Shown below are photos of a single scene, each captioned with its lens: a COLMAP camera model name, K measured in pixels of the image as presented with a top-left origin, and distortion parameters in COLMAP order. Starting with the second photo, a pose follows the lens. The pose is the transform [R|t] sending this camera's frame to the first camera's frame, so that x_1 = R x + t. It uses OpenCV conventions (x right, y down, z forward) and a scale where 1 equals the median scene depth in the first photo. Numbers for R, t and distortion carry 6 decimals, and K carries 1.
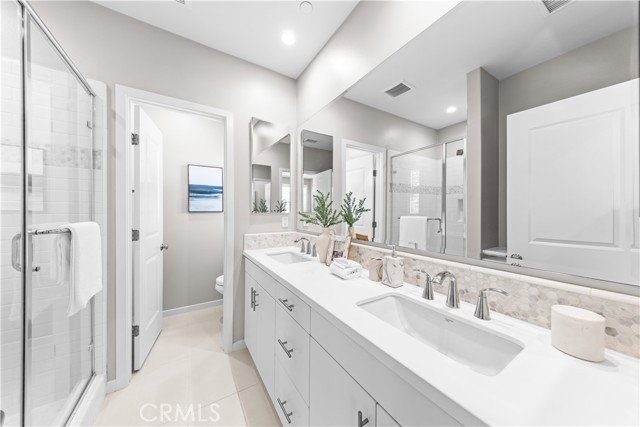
lens RADIAL K [[212.5, 0, 320.0], [0, 212.5, 213.5], [0, 0, 1]] dist [0.000229, 0.000012]
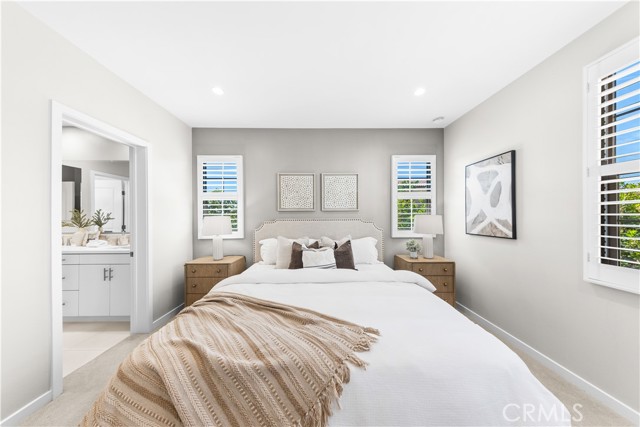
lens RADIAL K [[187.0, 0, 318.5], [0, 187.0, 215.5], [0, 0, 1]] dist [0.000646, -0.000036]
pose [[0.533650, -0.004142, 0.845695, -0.408106], [0.005818, 0.999982, 0.001226, -0.061397], [-0.845685, 0.004266, 0.533665, -2.747864]]
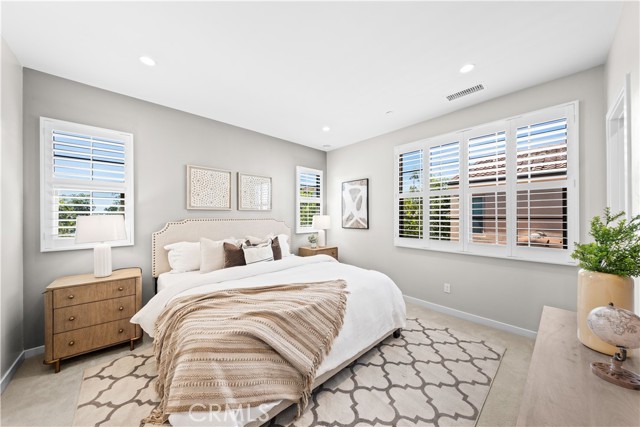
lens RADIAL K [[216.1, 0, 315.5], [0, 216.1, 213.0], [0, 0, 1]] dist [0.002382, -0.000103]
pose [[-0.156675, 0.009147, 0.987608, -1.359876], [-0.000284, 0.999957, -0.009307, -0.058296], [-0.987650, -0.001739, -0.156666, -1.927341]]
